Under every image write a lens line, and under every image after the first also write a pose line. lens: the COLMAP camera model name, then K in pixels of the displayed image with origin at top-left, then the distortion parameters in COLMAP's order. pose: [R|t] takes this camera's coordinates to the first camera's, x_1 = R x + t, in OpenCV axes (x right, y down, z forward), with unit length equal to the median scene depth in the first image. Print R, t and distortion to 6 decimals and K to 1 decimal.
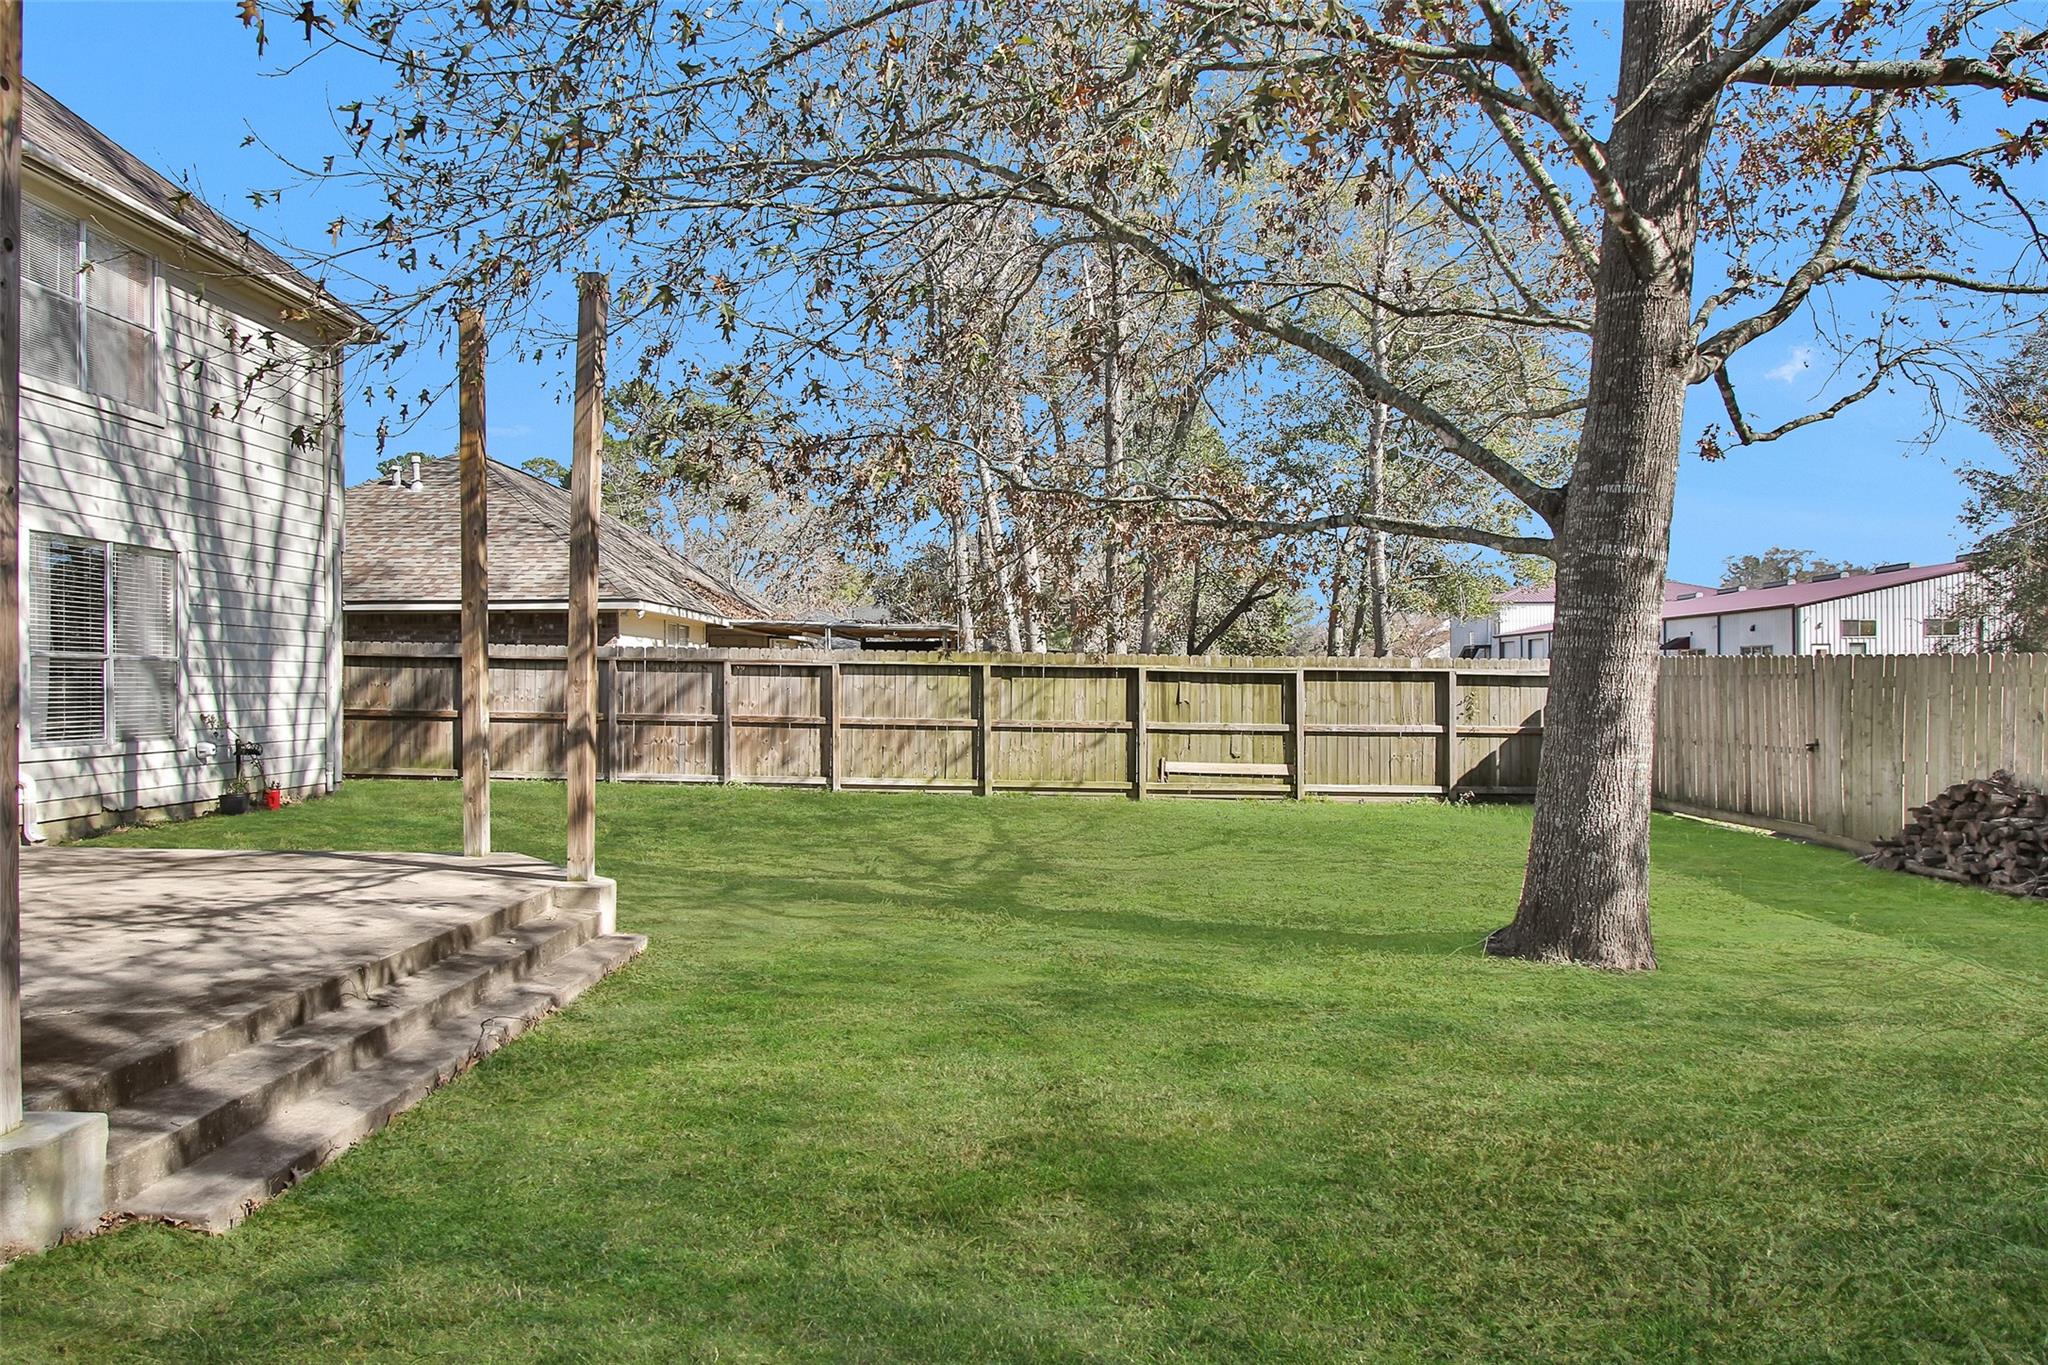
lens RADIAL K [[1229.0, 0, 1024.0], [0, 1229.0, 682.5], [0, 0, 1]] dist [-0.048584, 0.000207]
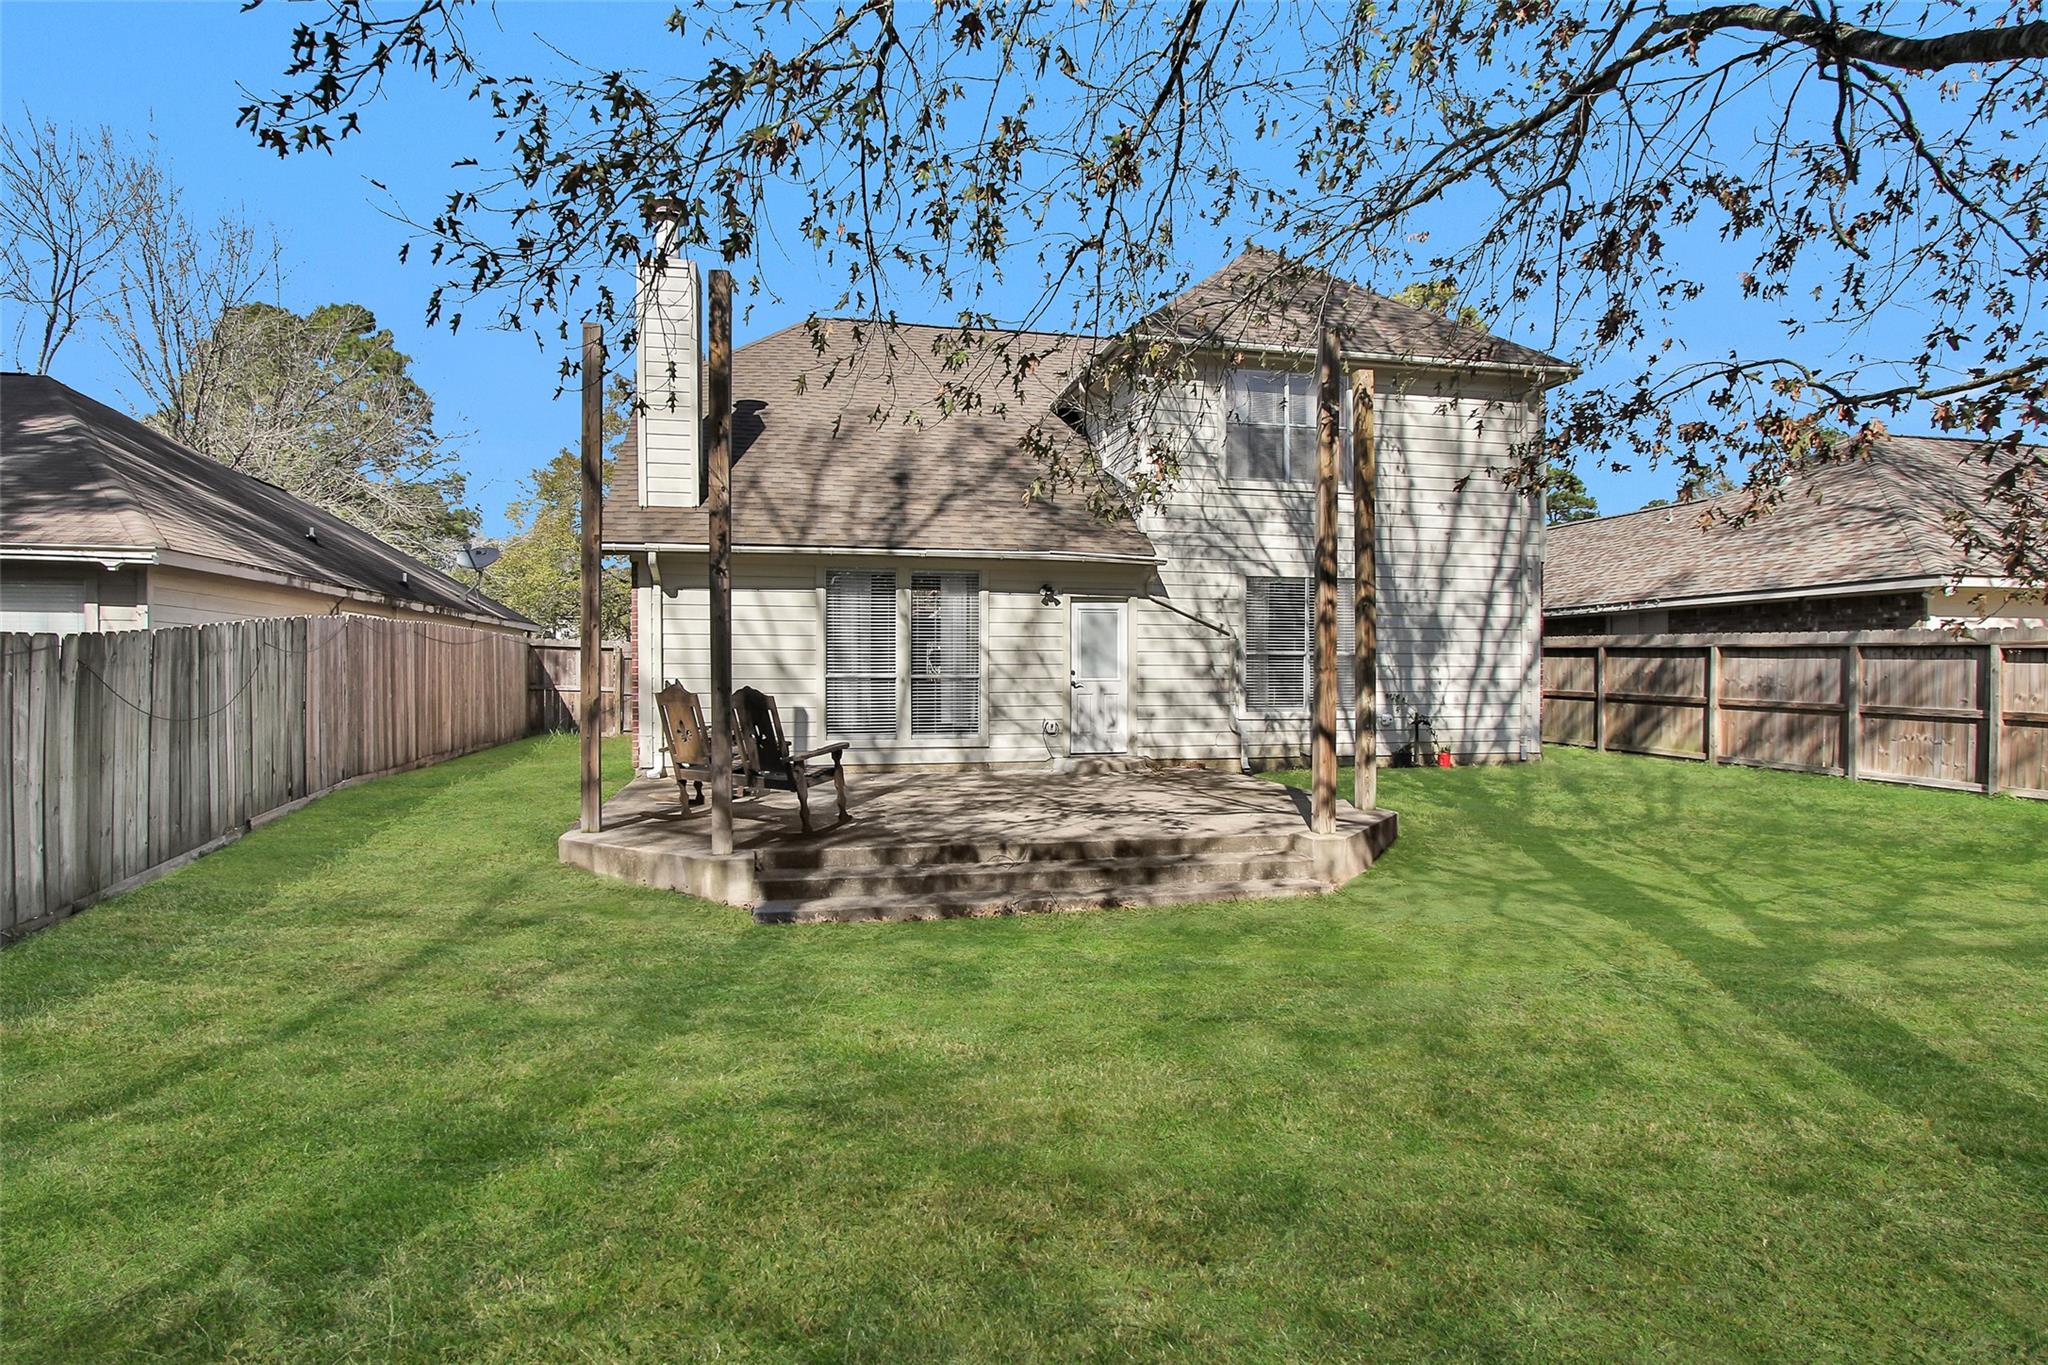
lens RADIAL K [[1089.3, 0, 1099.9], [0, 1089.3, 677.0], [0, 0, 1]] dist [-0.017923, -0.000257]
pose [[0.233253, 0.002257, -0.972413, 0.421911], [0.000812, 0.999997, 0.002515, 0.003576], [0.972416, -0.001377, 0.233250, 0.364752]]
